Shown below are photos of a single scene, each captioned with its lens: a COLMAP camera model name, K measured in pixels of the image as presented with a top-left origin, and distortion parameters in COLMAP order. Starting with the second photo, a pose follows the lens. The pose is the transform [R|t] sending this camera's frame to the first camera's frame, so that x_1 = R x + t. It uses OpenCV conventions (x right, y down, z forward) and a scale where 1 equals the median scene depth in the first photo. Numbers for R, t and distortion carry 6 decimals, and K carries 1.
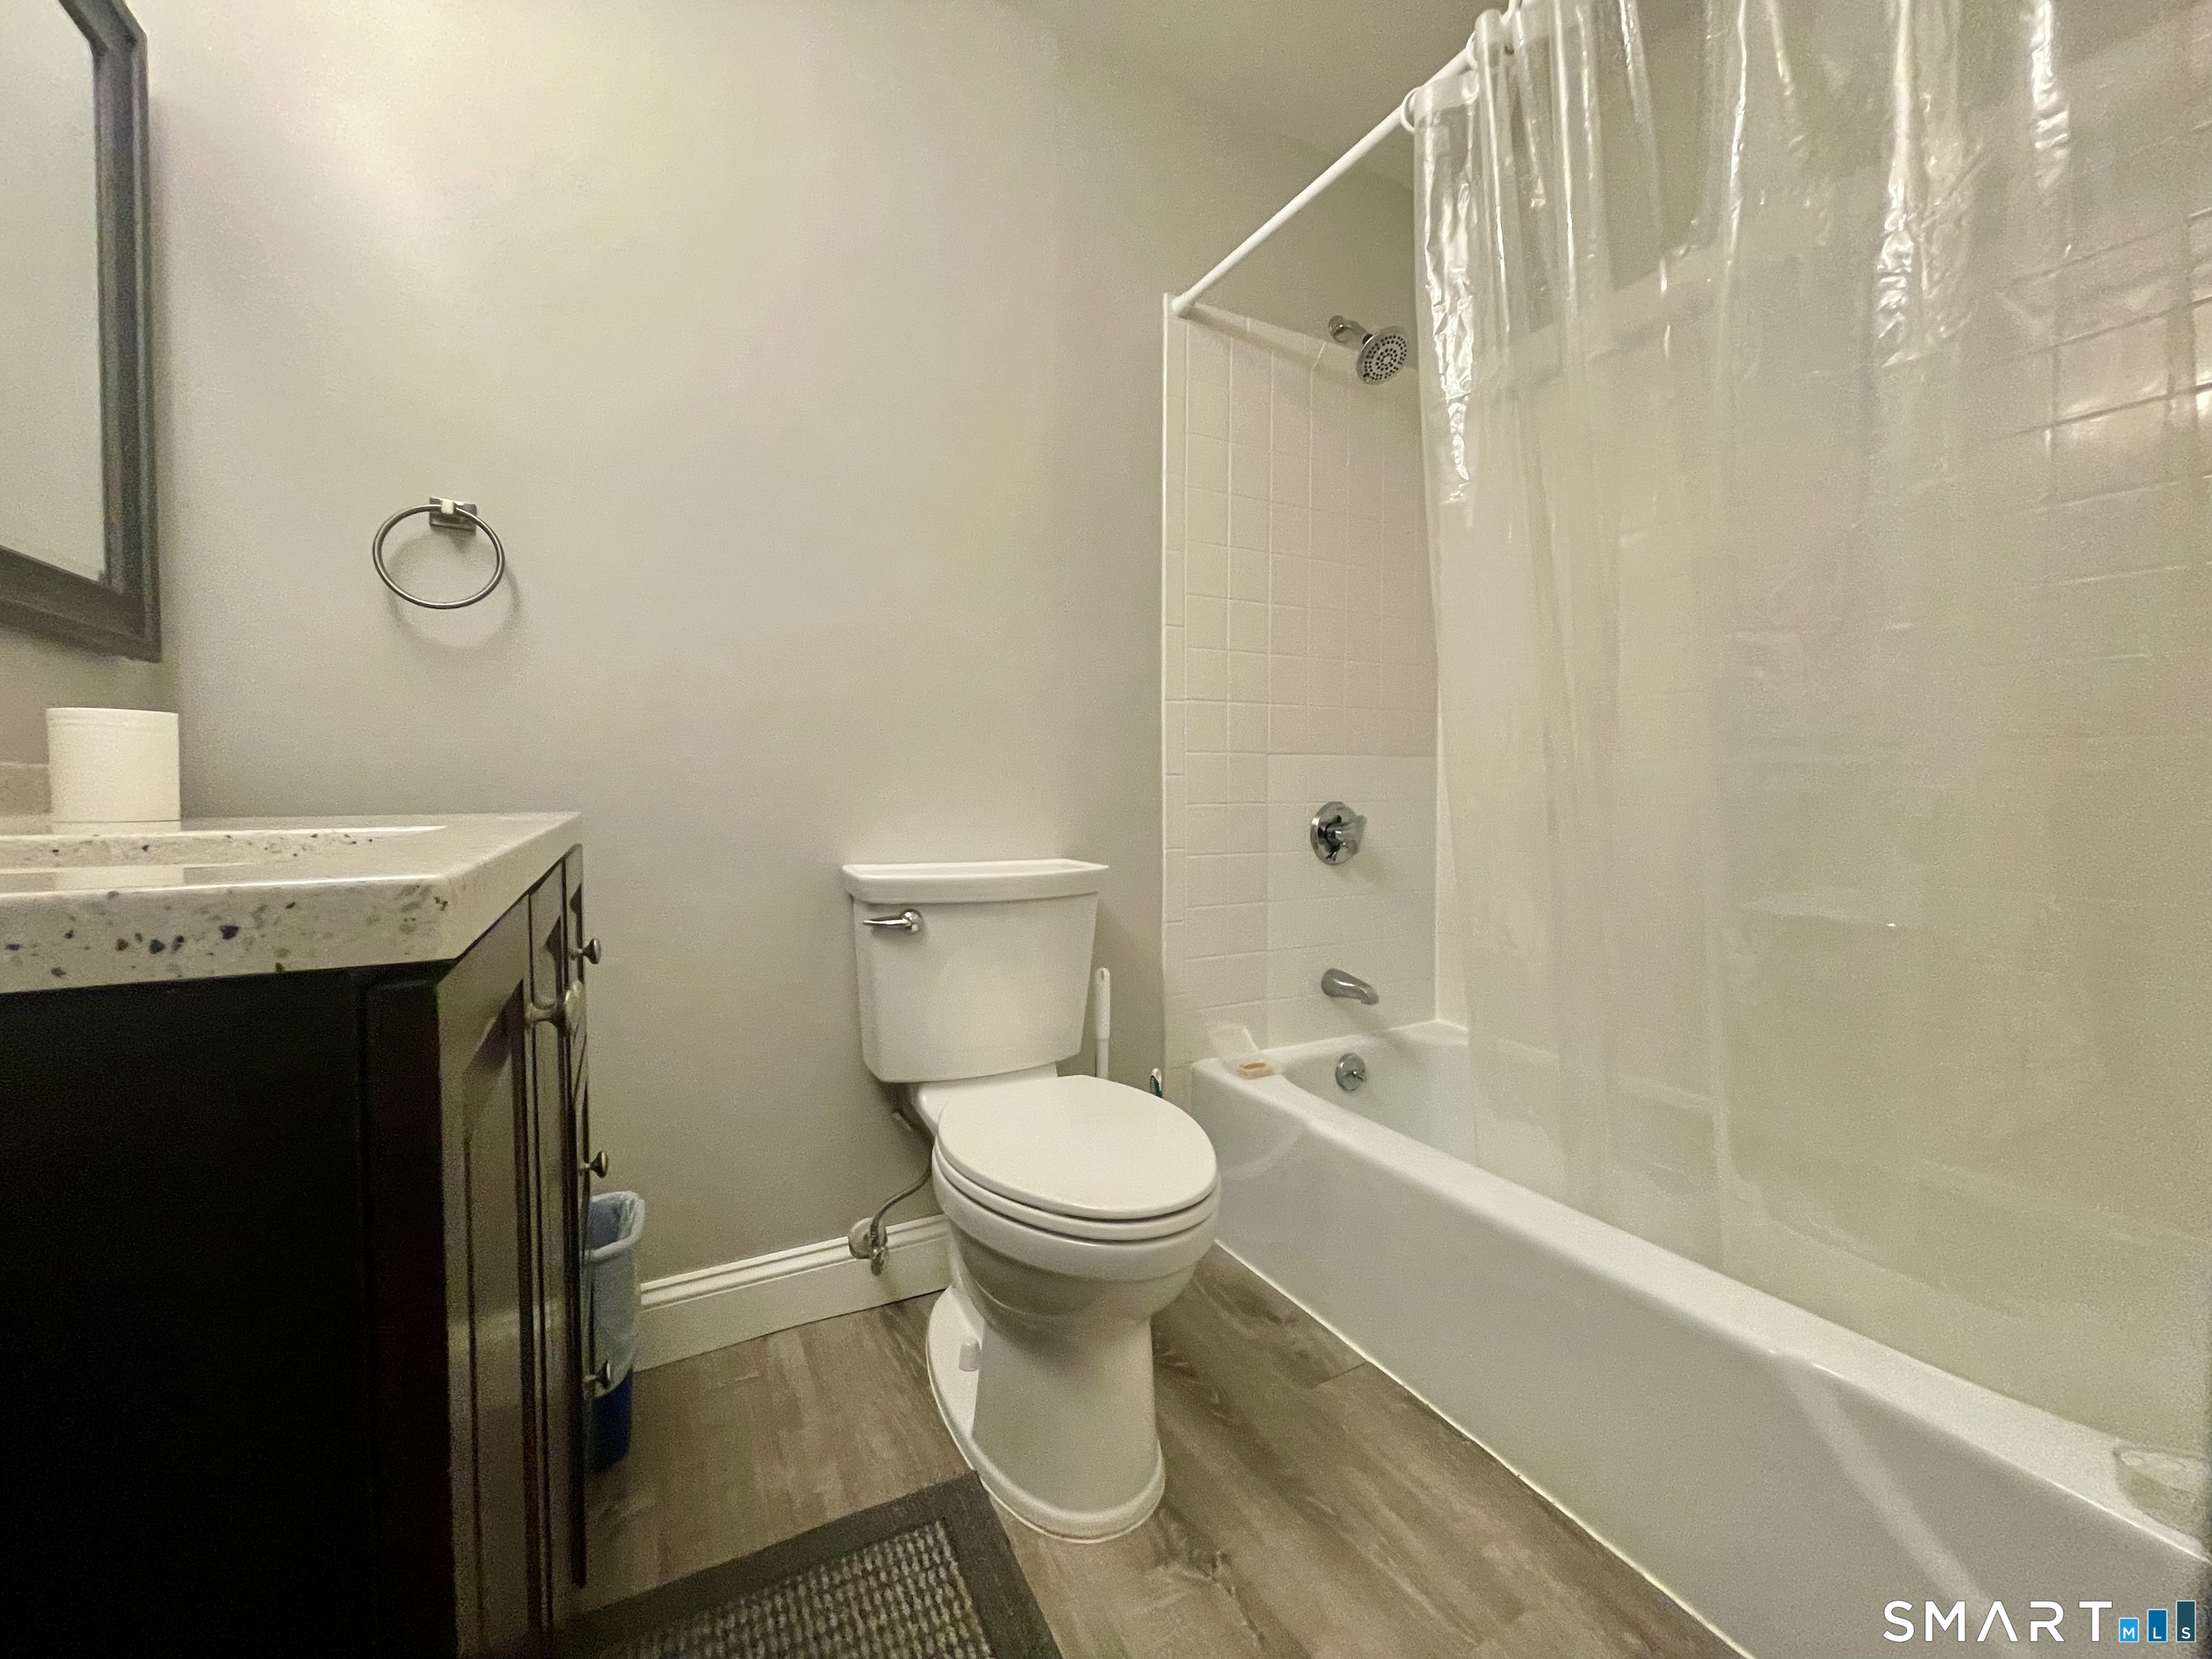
lens RADIAL K [[891.6, 0, 1104.5], [0, 891.6, 824.5], [0, 0, 1]] dist [-0.002983, 0.001078]
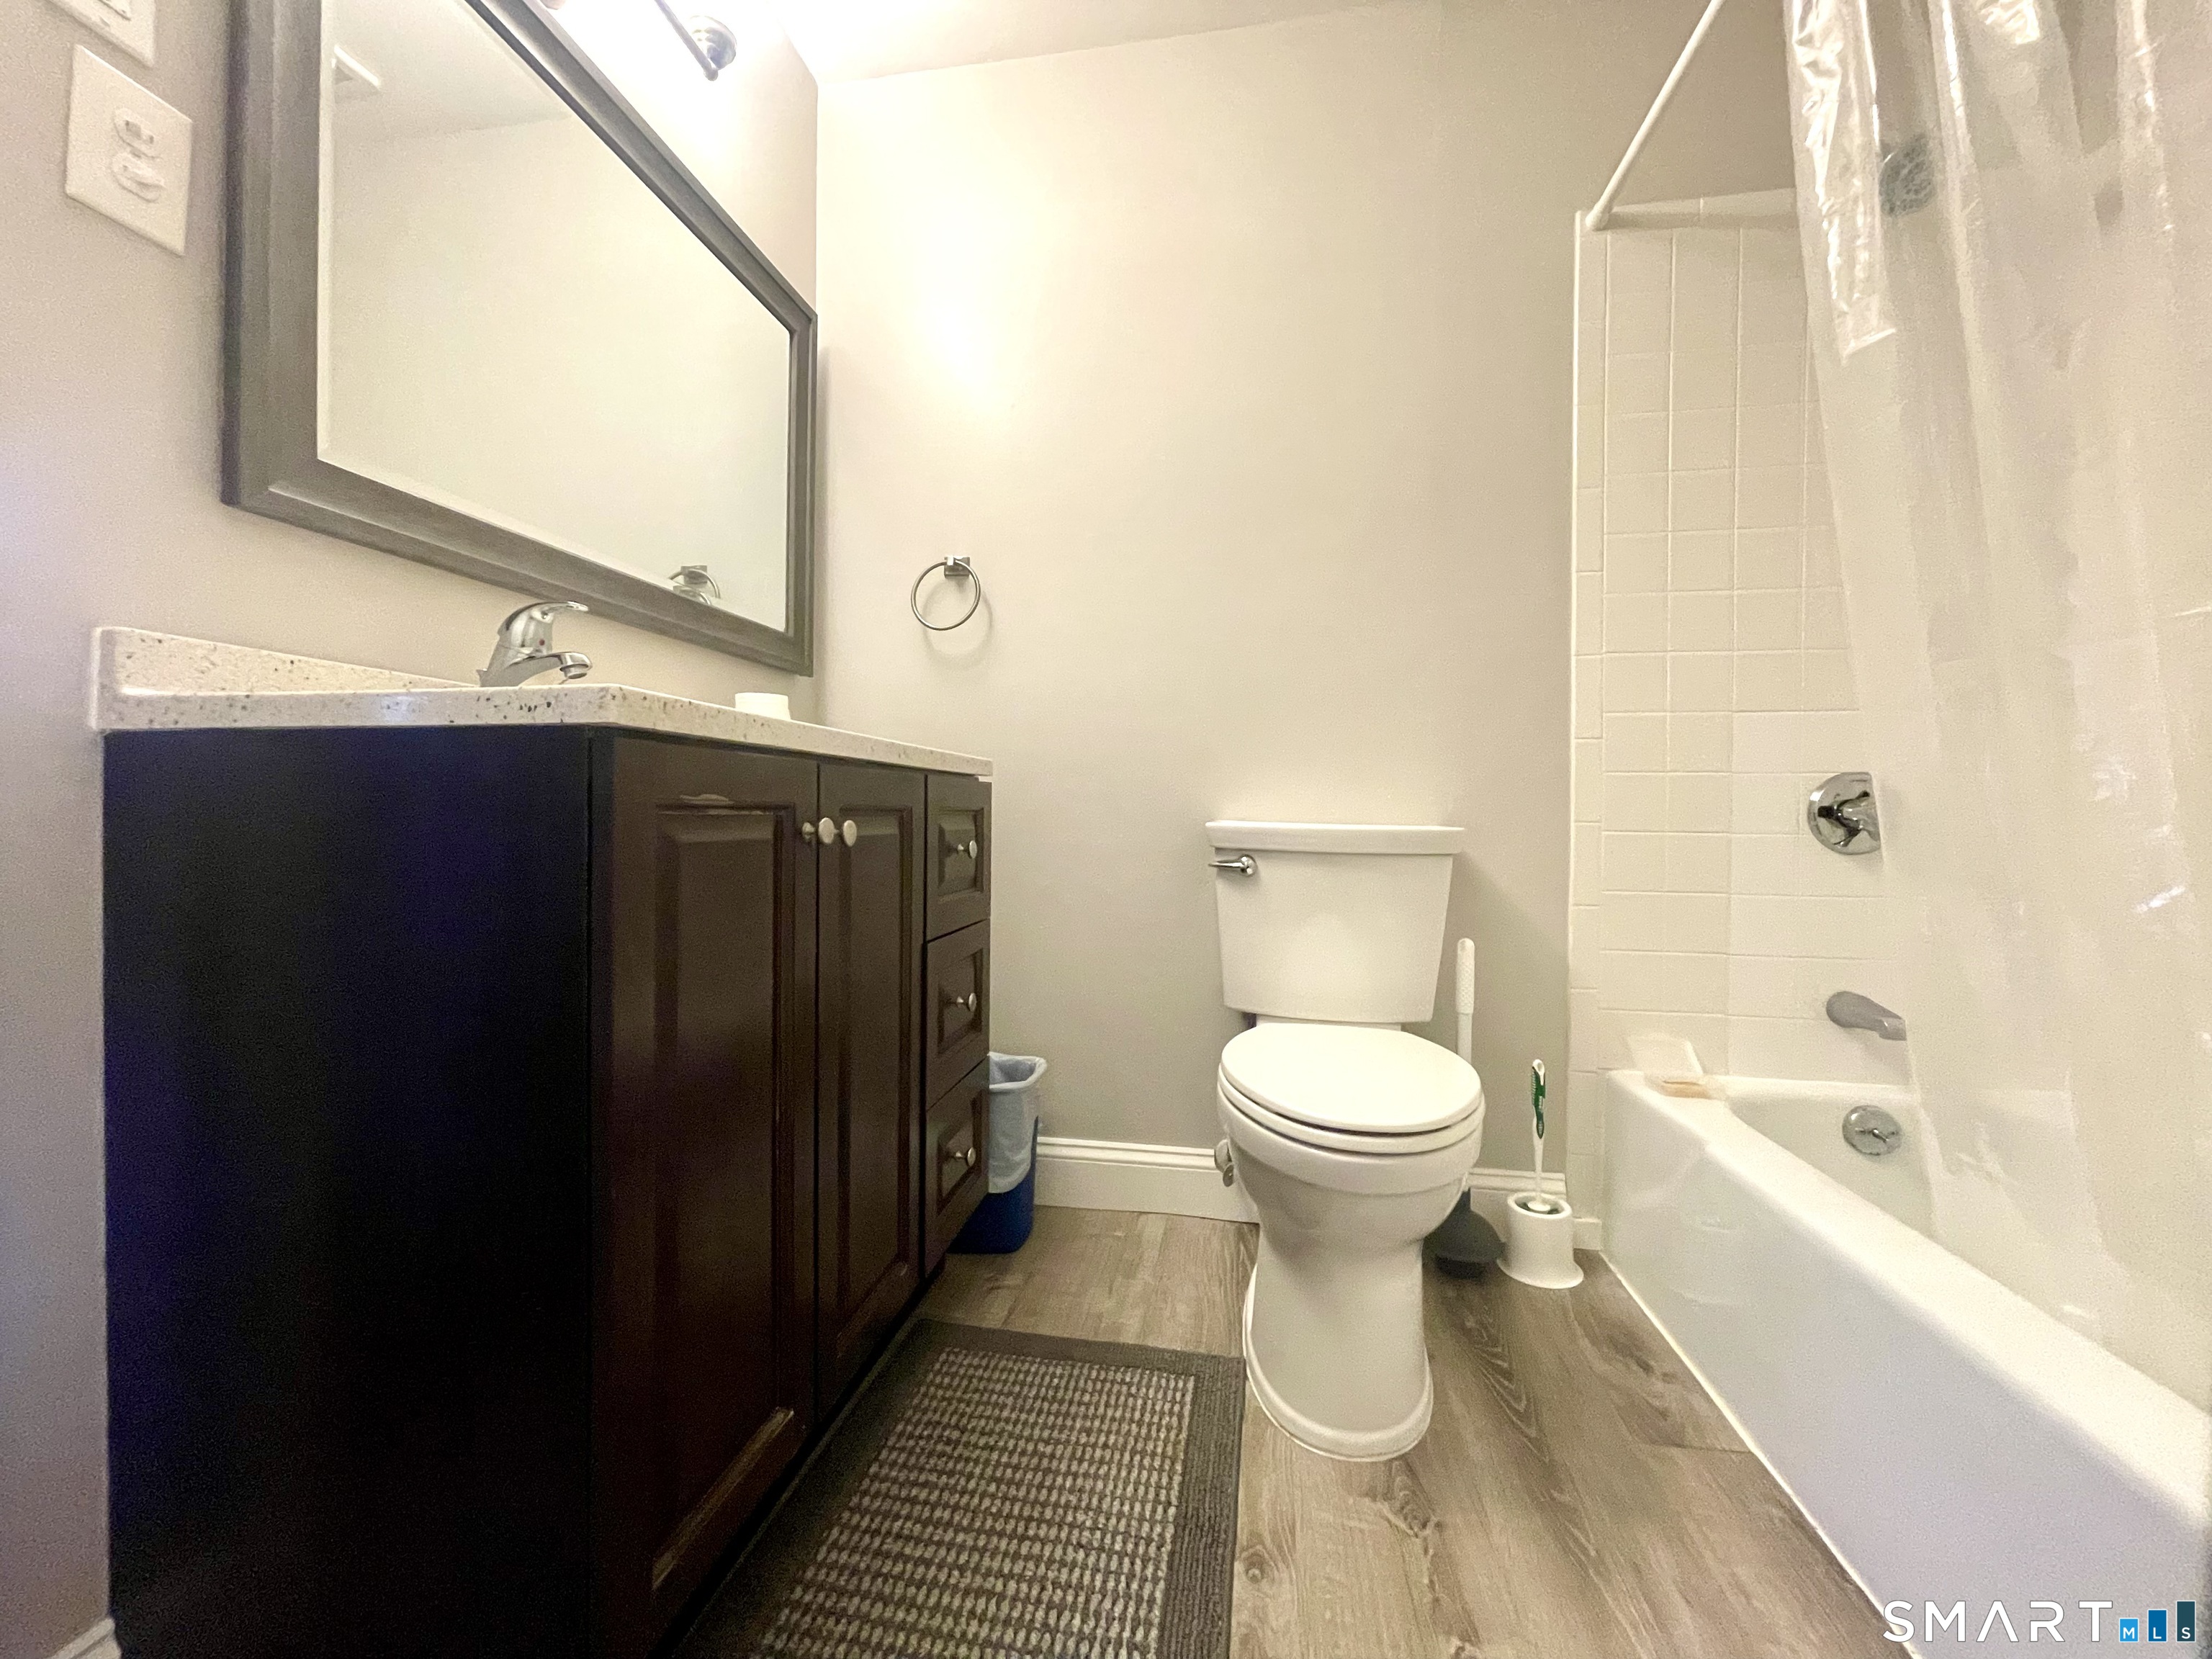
lens RADIAL K [[891.6, 0, 1097.5], [0, 891.6, 819.8], [0, 0, 1]] dist [-0.002983, 0.001078]
pose [[0.790206, 0.016020, -0.612632, 0.352037], [-0.035647, 0.999167, -0.019852, 0.088901], [0.611803, 0.037525, 0.790119, 0.000479]]
